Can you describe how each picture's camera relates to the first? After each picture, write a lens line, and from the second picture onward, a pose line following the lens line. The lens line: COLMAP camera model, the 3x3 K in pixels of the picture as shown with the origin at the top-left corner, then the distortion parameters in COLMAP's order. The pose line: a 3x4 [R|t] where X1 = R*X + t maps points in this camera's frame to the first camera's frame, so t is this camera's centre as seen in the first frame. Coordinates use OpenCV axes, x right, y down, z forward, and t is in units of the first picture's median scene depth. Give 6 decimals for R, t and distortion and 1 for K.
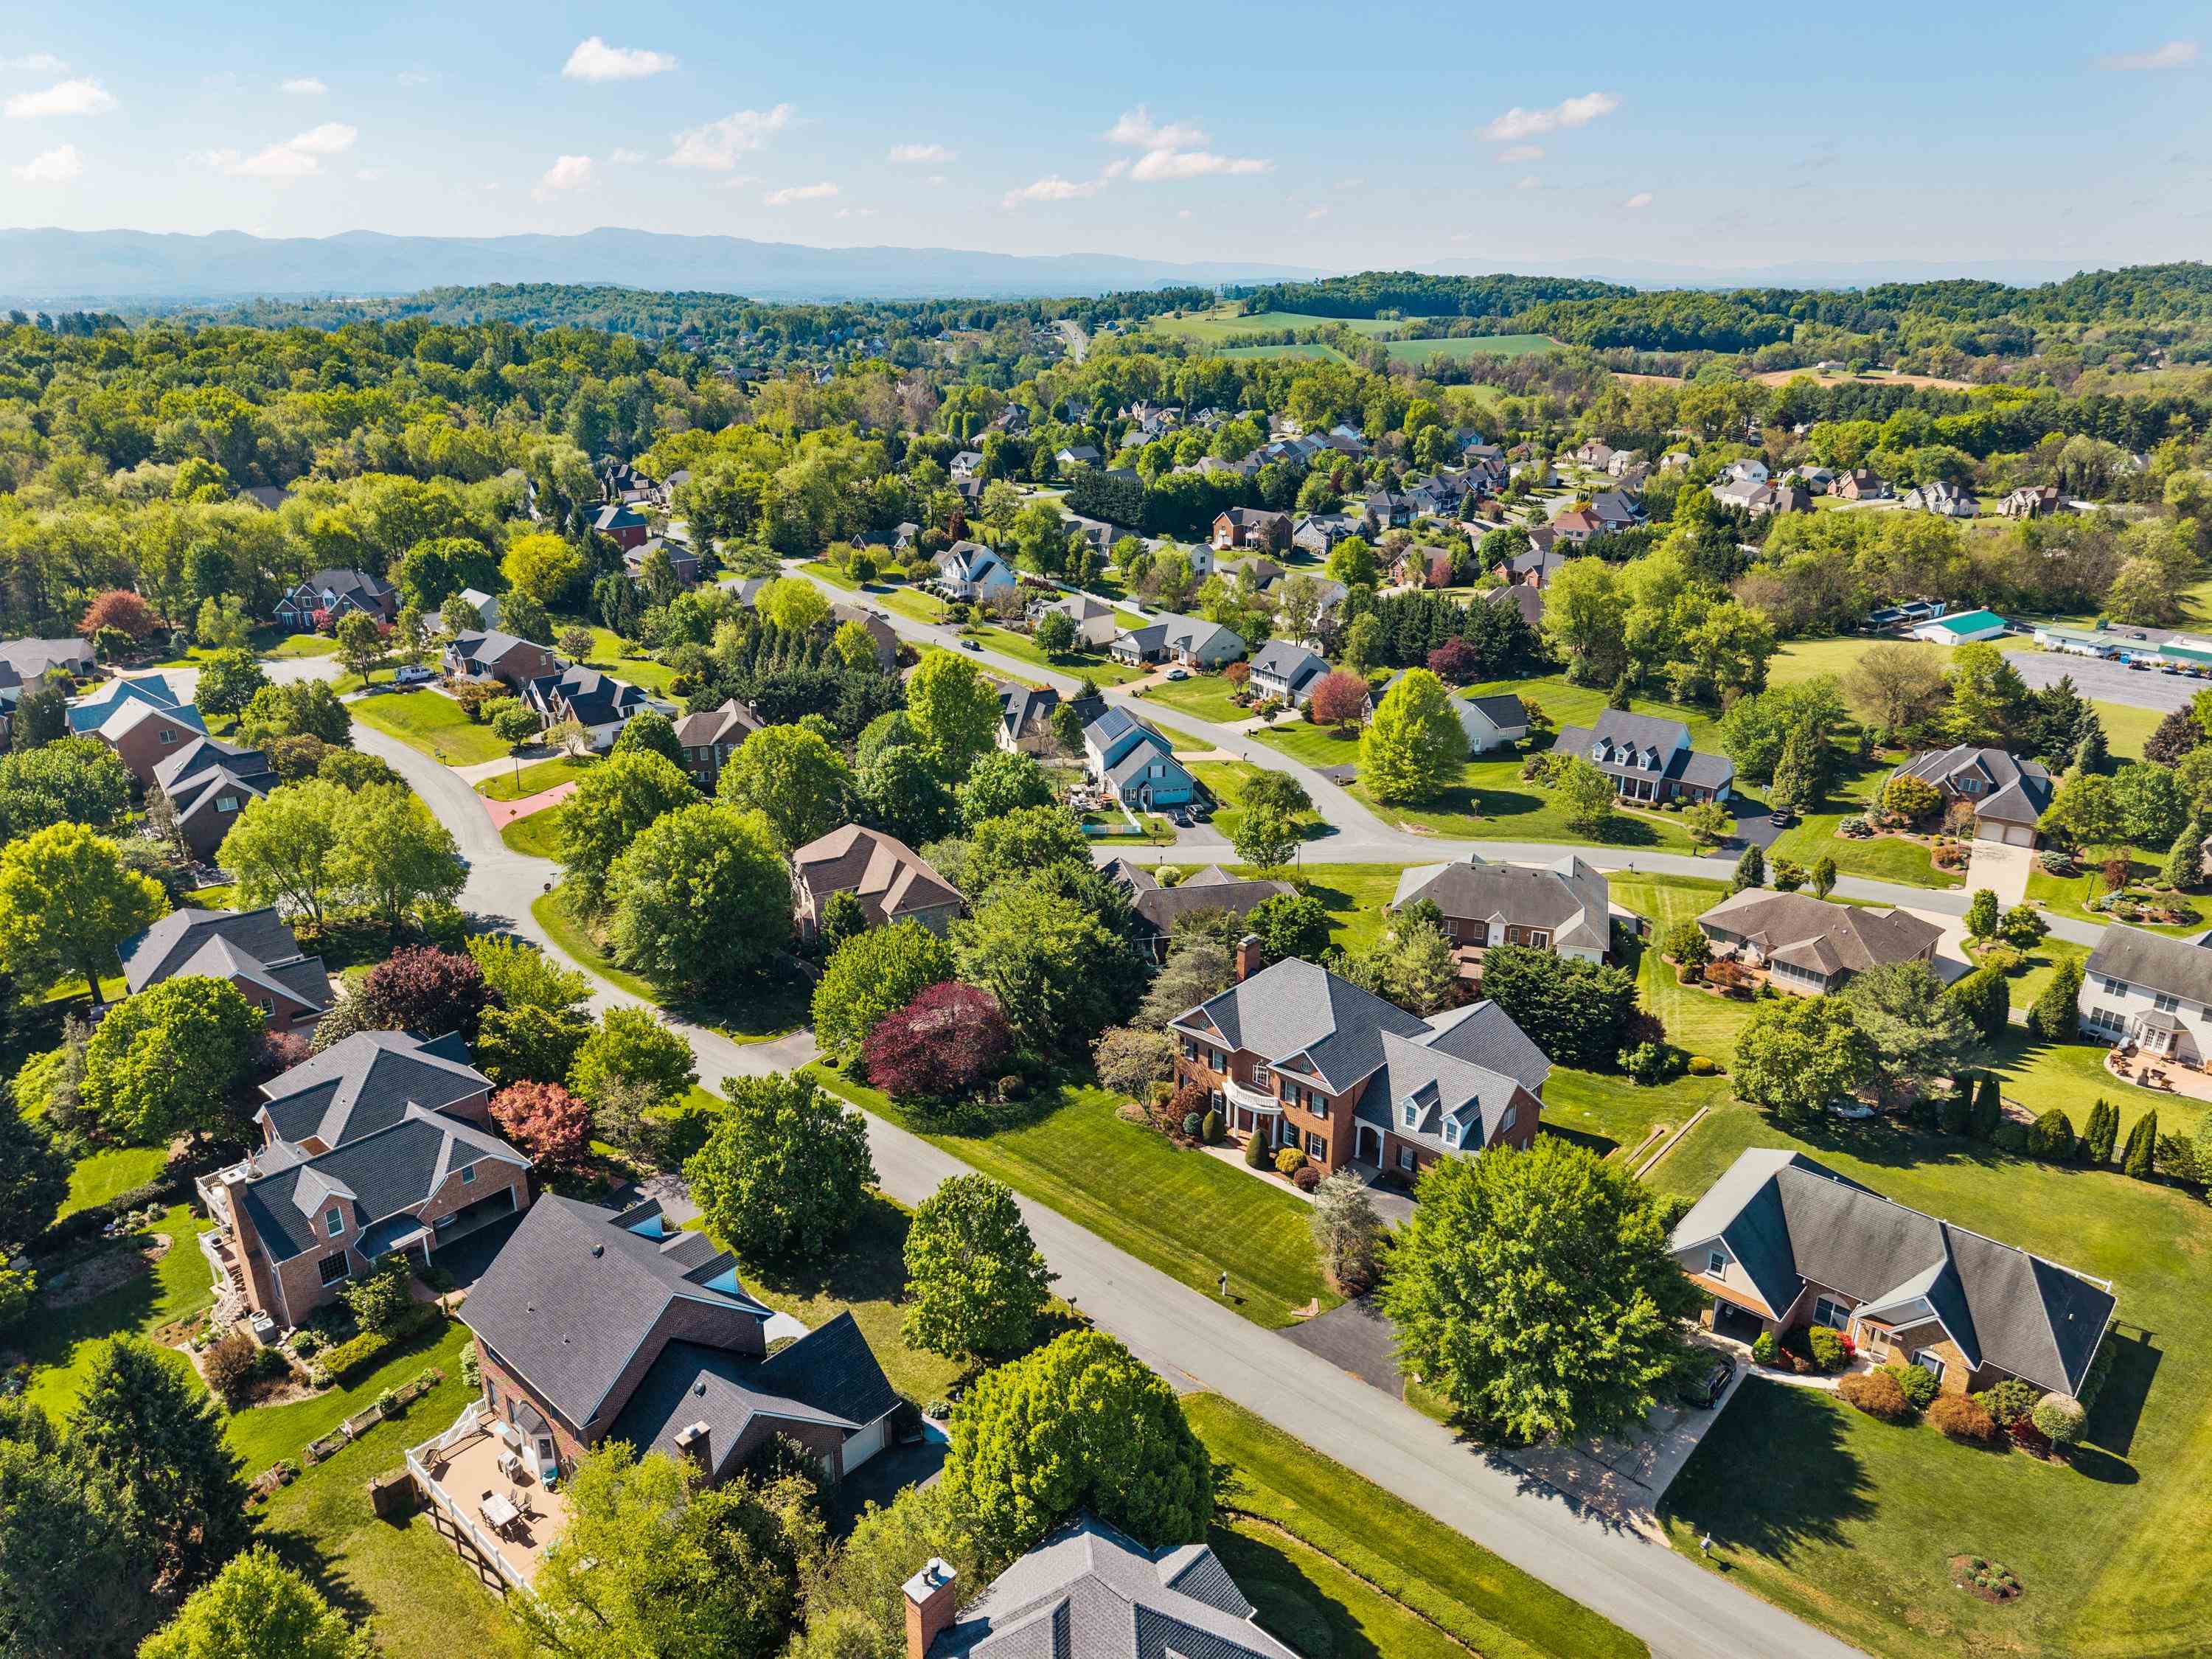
lens RADIAL K [[1464.1, 0, 1106.0], [0, 1464.1, 829.5], [0, 0, 1]] dist [0.030886, -0.038490]
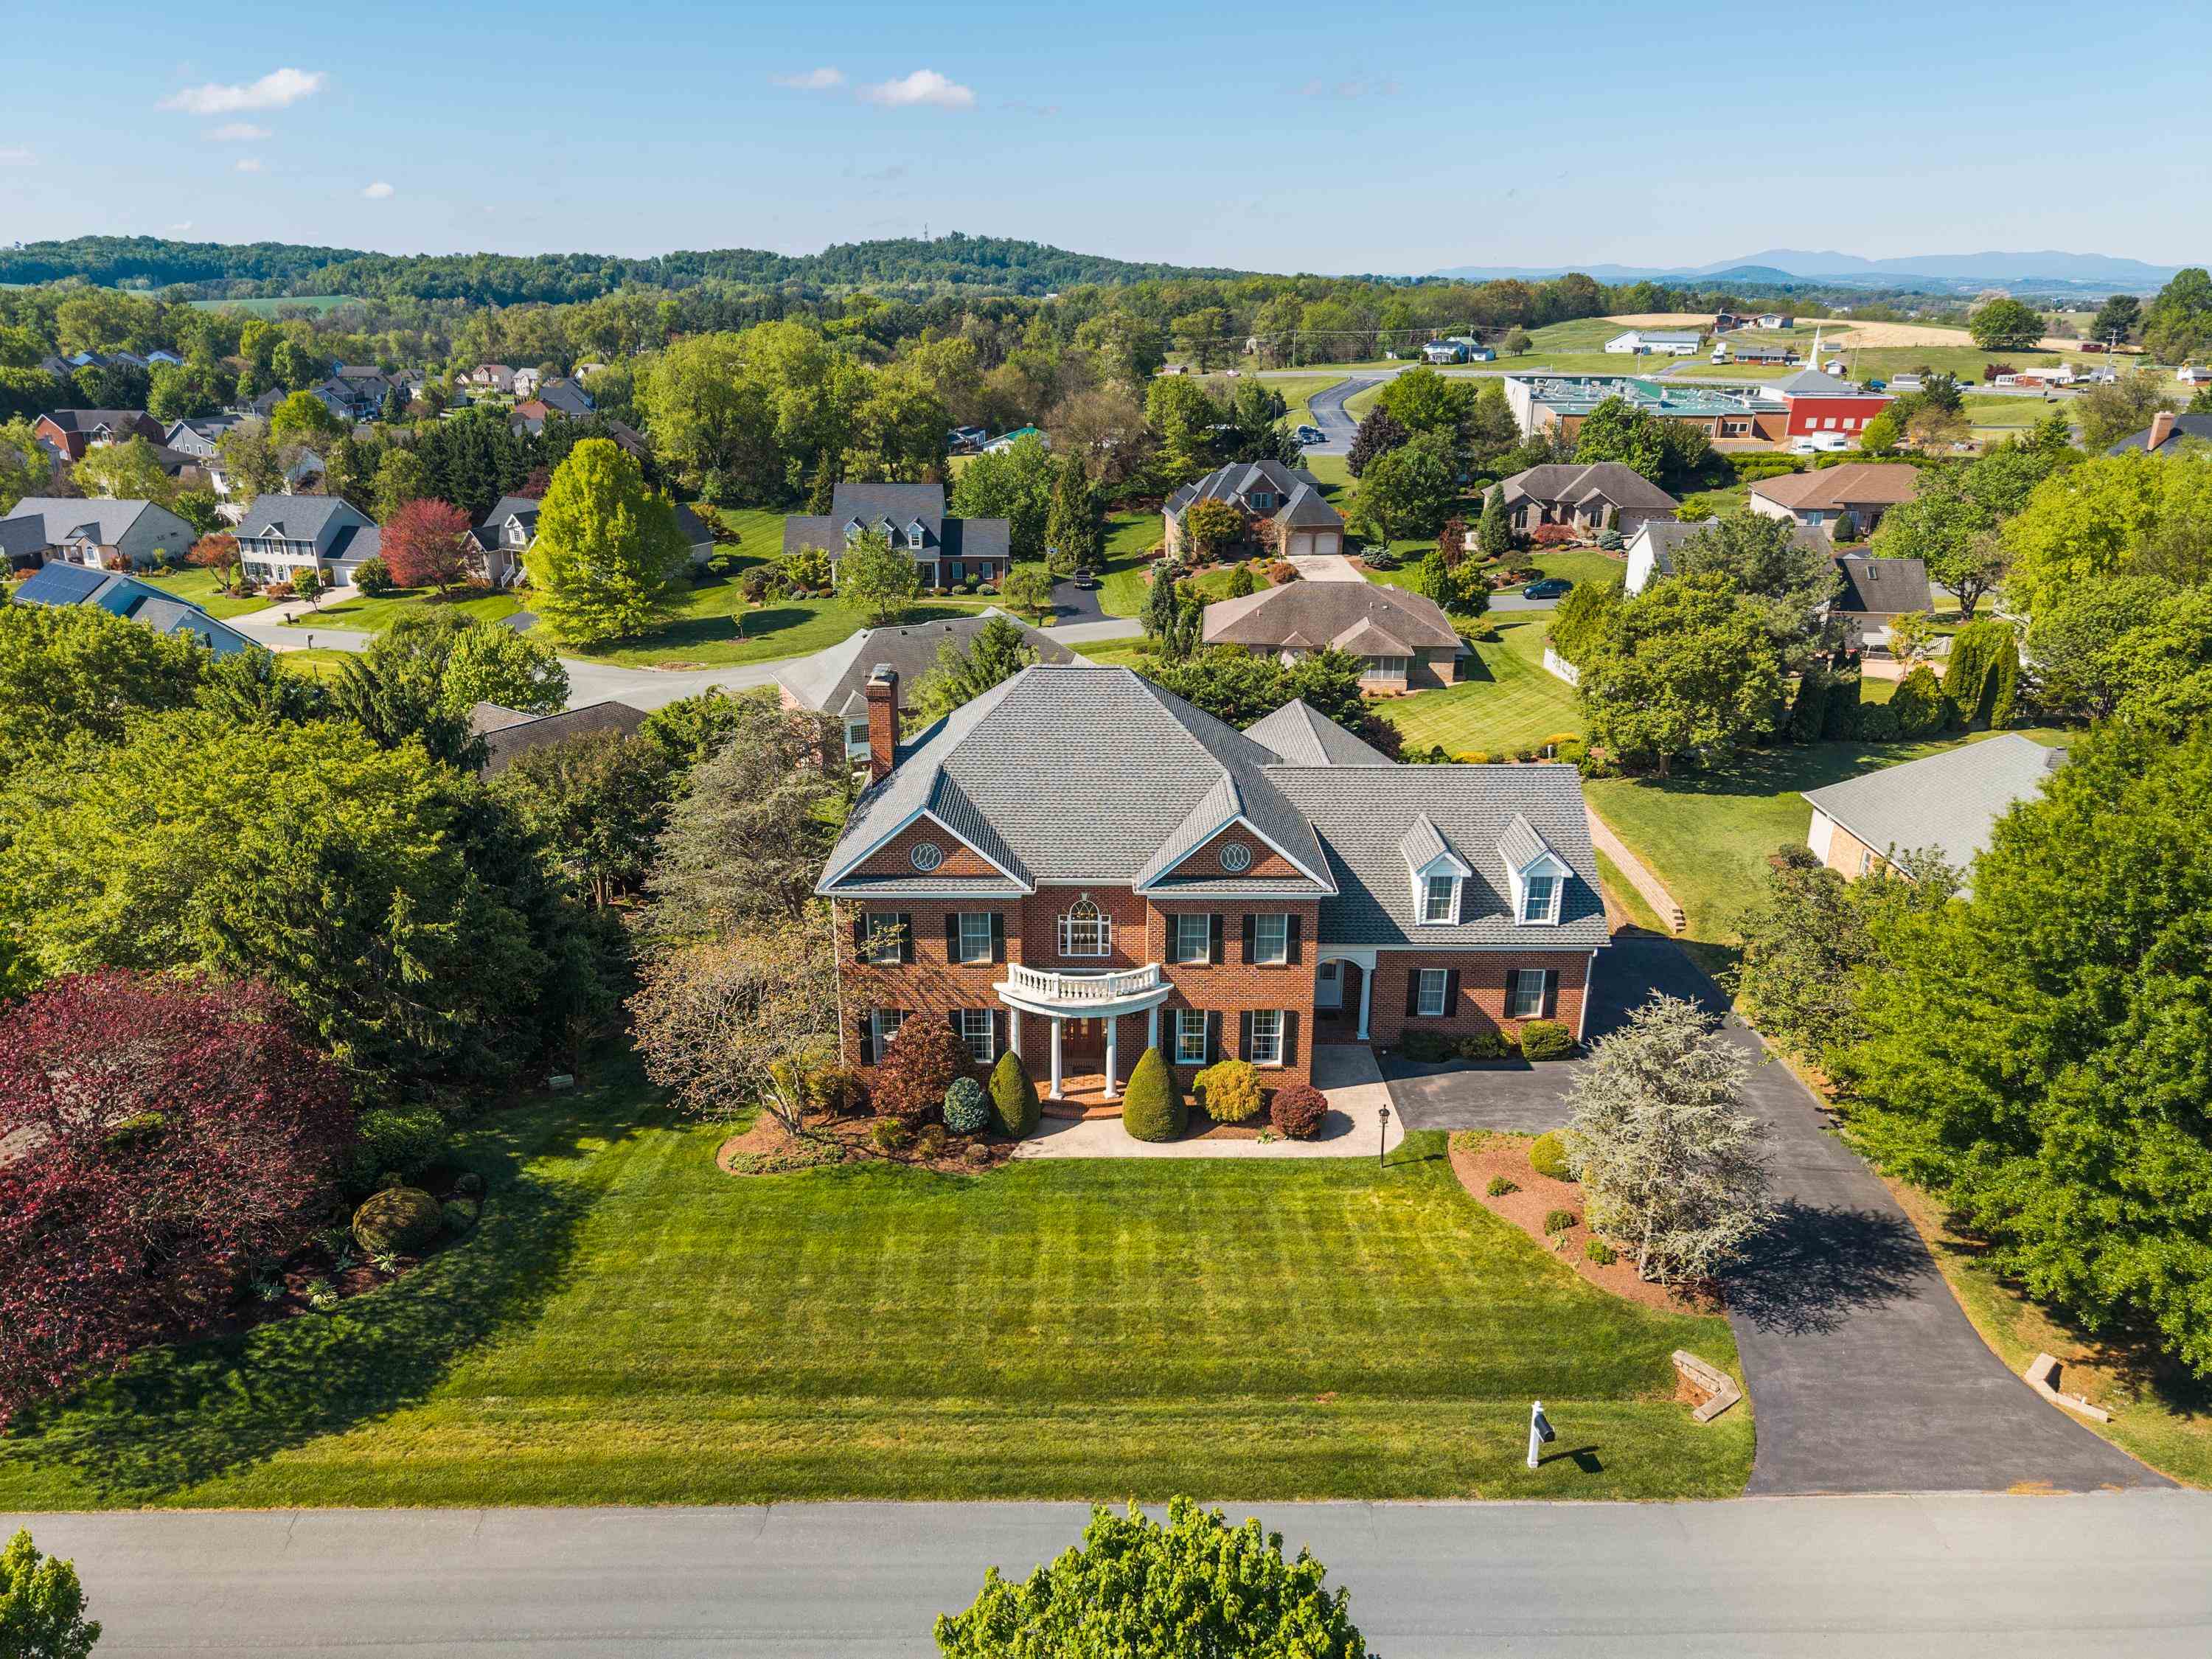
lens RADIAL K [[1464.1, 0, 1106.0], [0, 1464.1, 829.5], [0, 0, 1]] dist [0.030886, -0.038490]
pose [[0.734397, -0.235346, 0.636611, -0.080624], [0.234106, 0.968231, 0.087877, 0.056863], [-0.637068, 0.084498, 0.766162, 0.367832]]
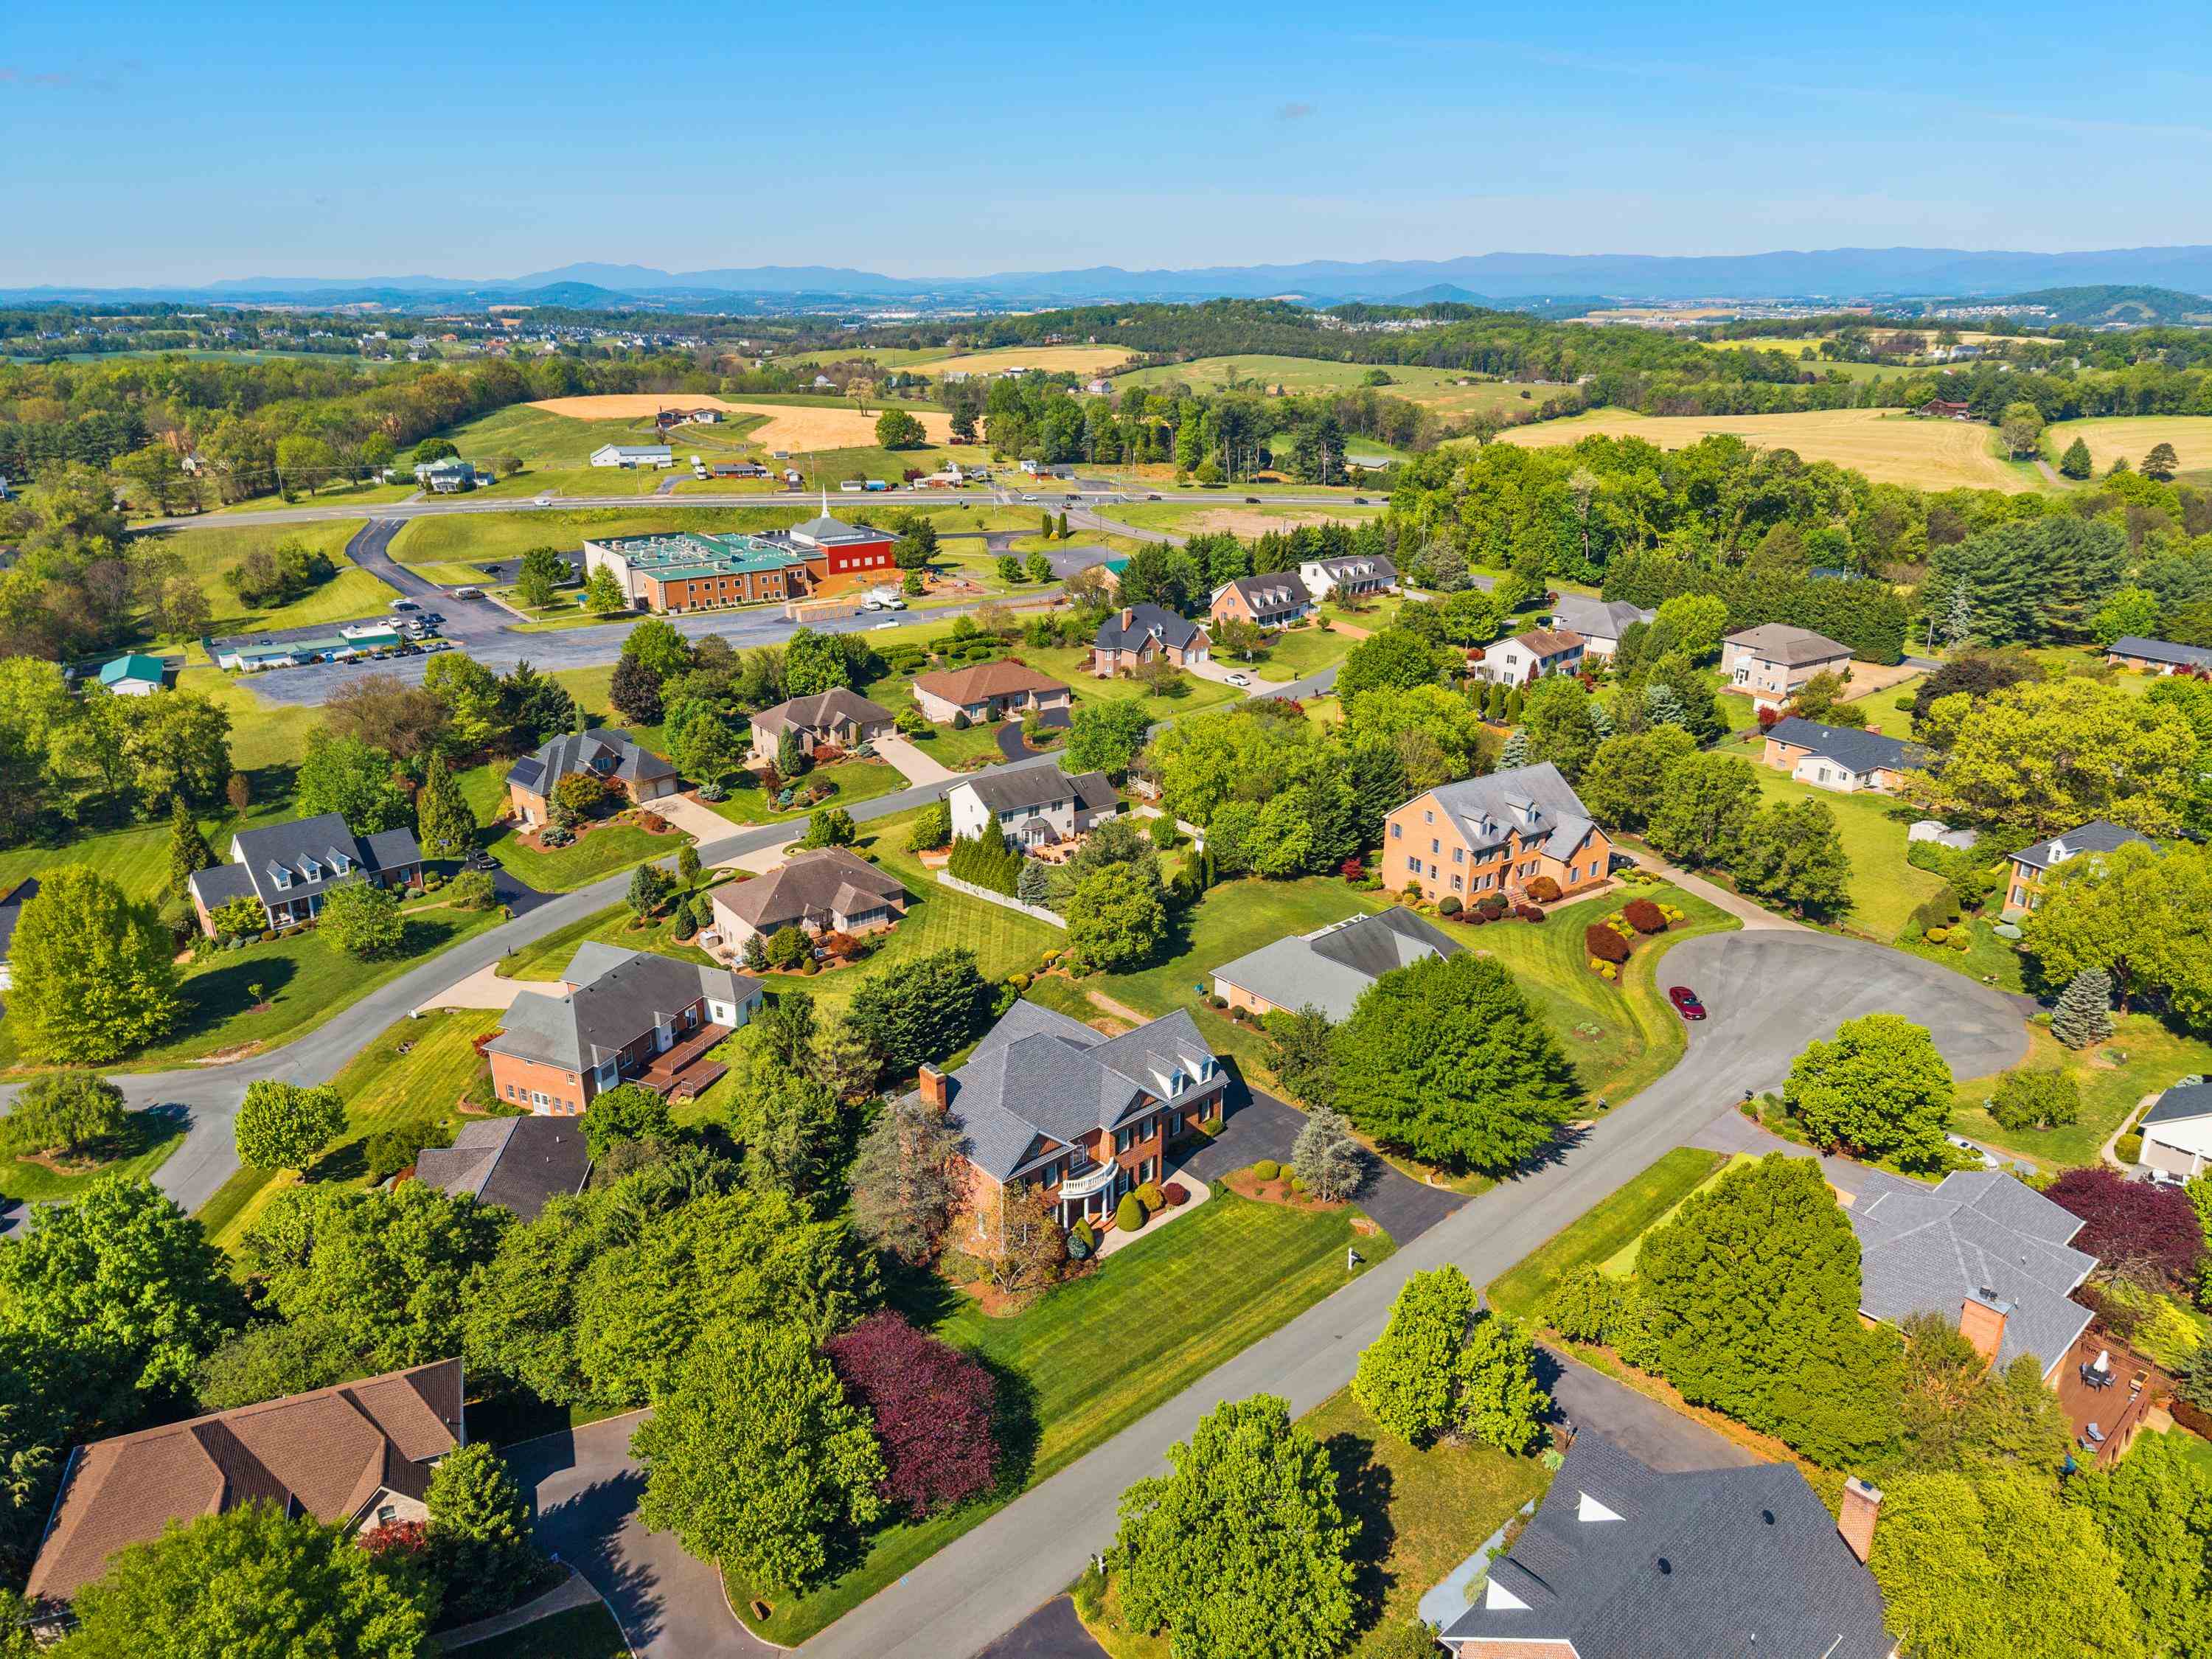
lens RADIAL K [[1464.1, 0, 1106.0], [0, 1464.1, 829.5], [0, 0, 1]] dist [0.030886, -0.038490]
pose [[0.107969, -0.336467, 0.935485, -0.385009], [0.346855, 0.894605, 0.281732, -0.152933], [-0.931683, 0.294060, 0.213295, 0.392888]]
